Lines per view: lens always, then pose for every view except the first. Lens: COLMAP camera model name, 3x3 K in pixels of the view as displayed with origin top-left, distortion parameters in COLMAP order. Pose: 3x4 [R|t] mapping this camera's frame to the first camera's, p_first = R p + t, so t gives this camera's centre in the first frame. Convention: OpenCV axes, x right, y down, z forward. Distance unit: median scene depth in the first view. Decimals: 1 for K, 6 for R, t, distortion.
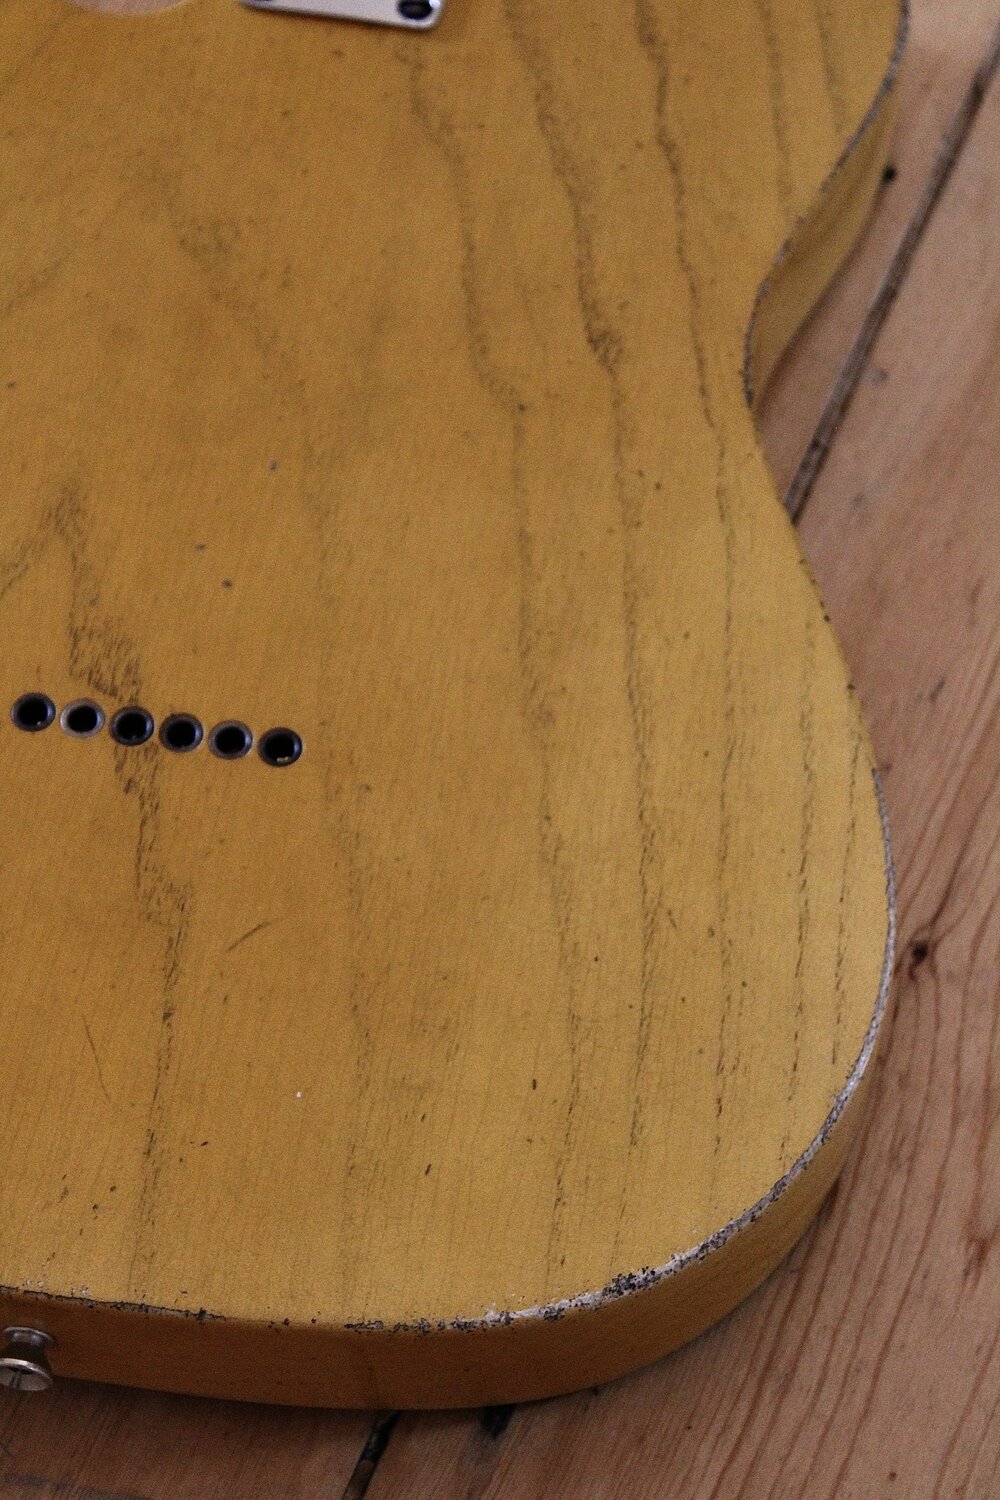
lens RADIAL K [[3715.8, 0, 504.4], [0, 3715.8, 756.0], [0, 0, 1]] dist [0.106417, 0.000000]
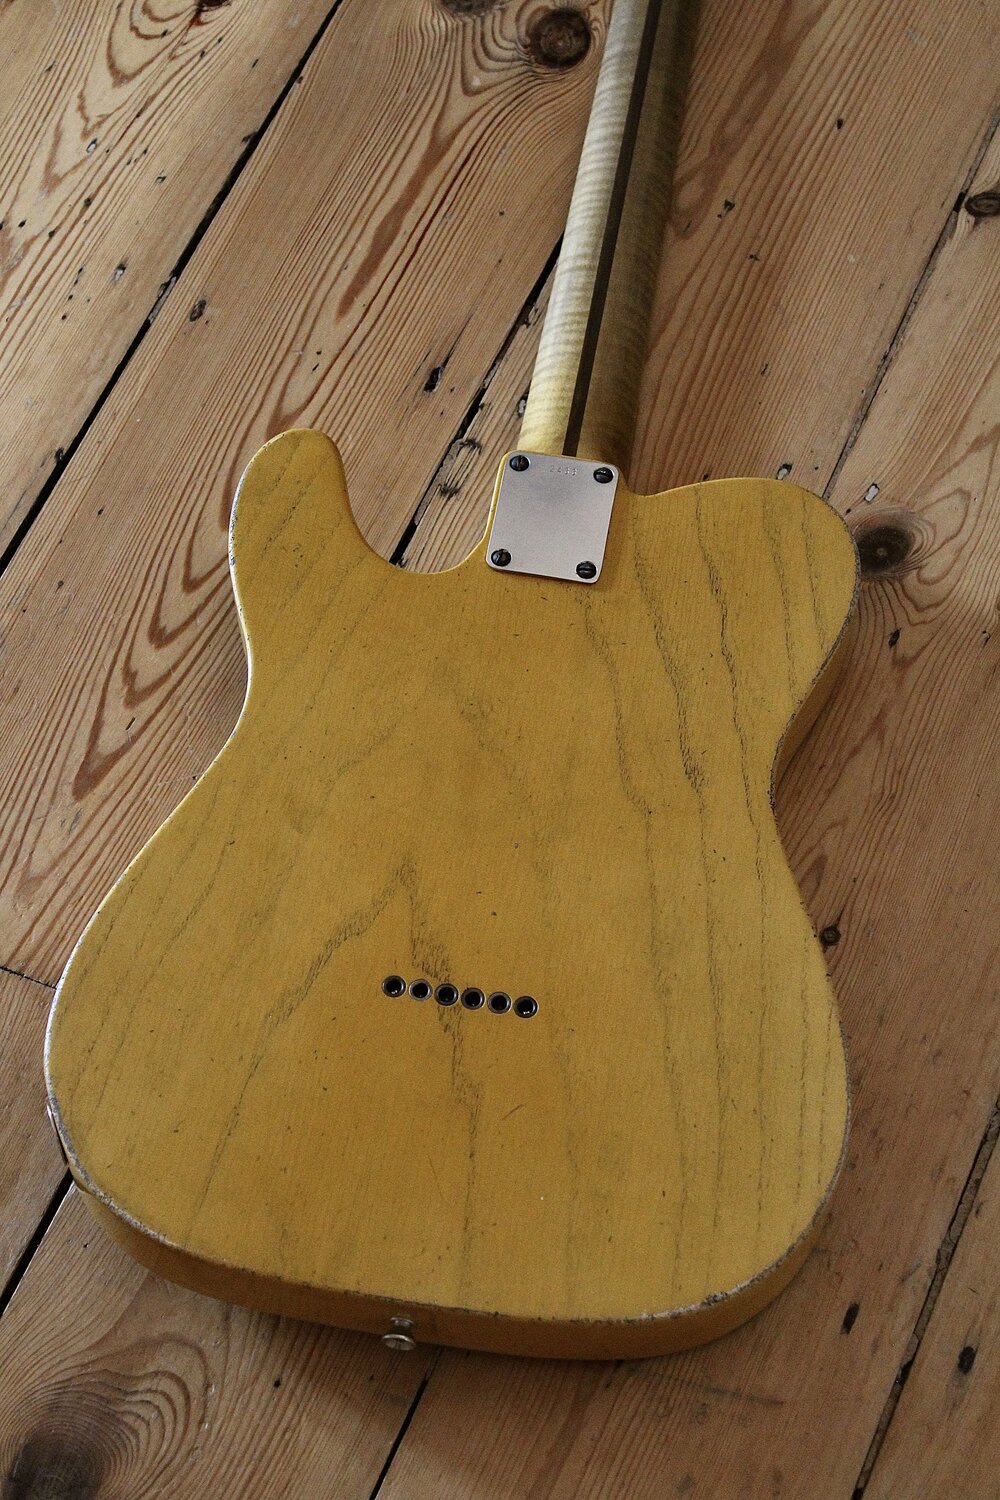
lens RADIAL K [[3274.6, 0, 491.0], [0, 3274.6, 747.5], [0, 0, 1]] dist [0.052192, 0.000000]
pose [[0.999991, 0.003616, -0.002341, -0.073592], [-0.003542, 0.999518, 0.030849, -0.183309], [0.002451, -0.030840, 0.999521, -0.651779]]
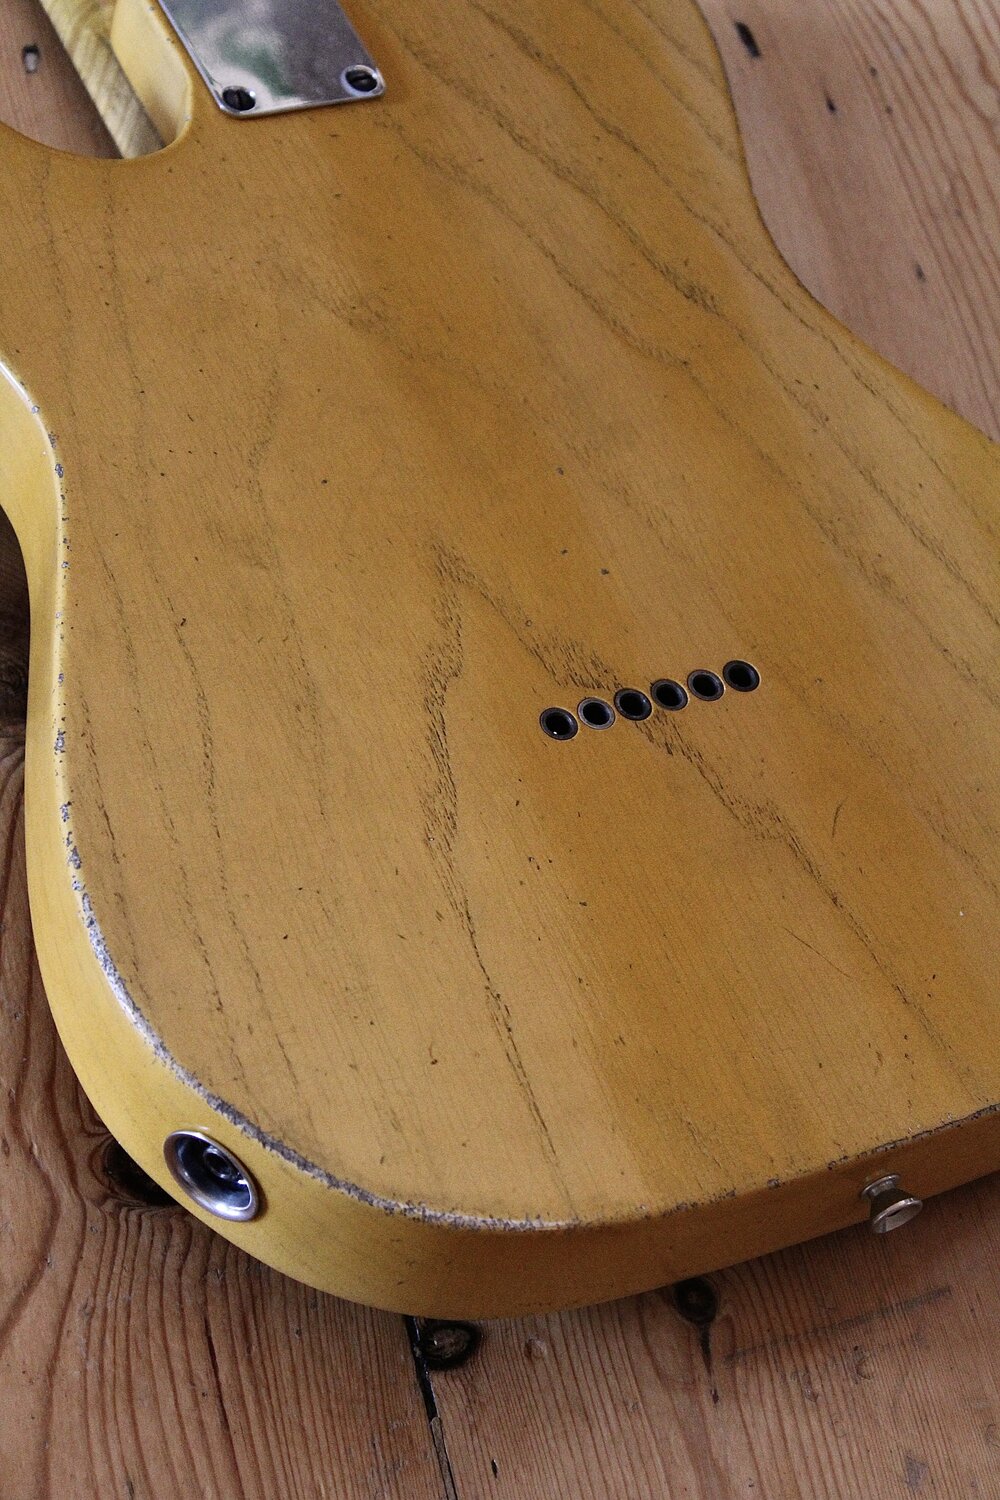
lens RADIAL K [[3715.8, 0, 497.5], [0, 3715.8, 744.9], [0, 0, 1]] dist [0.106417, 0.000000]
pose [[0.761427, -0.347908, 0.546982, -0.763796], [0.347828, 0.931299, 0.108158, -0.135084], [-0.547033, 0.107901, 0.830128, 0.064589]]
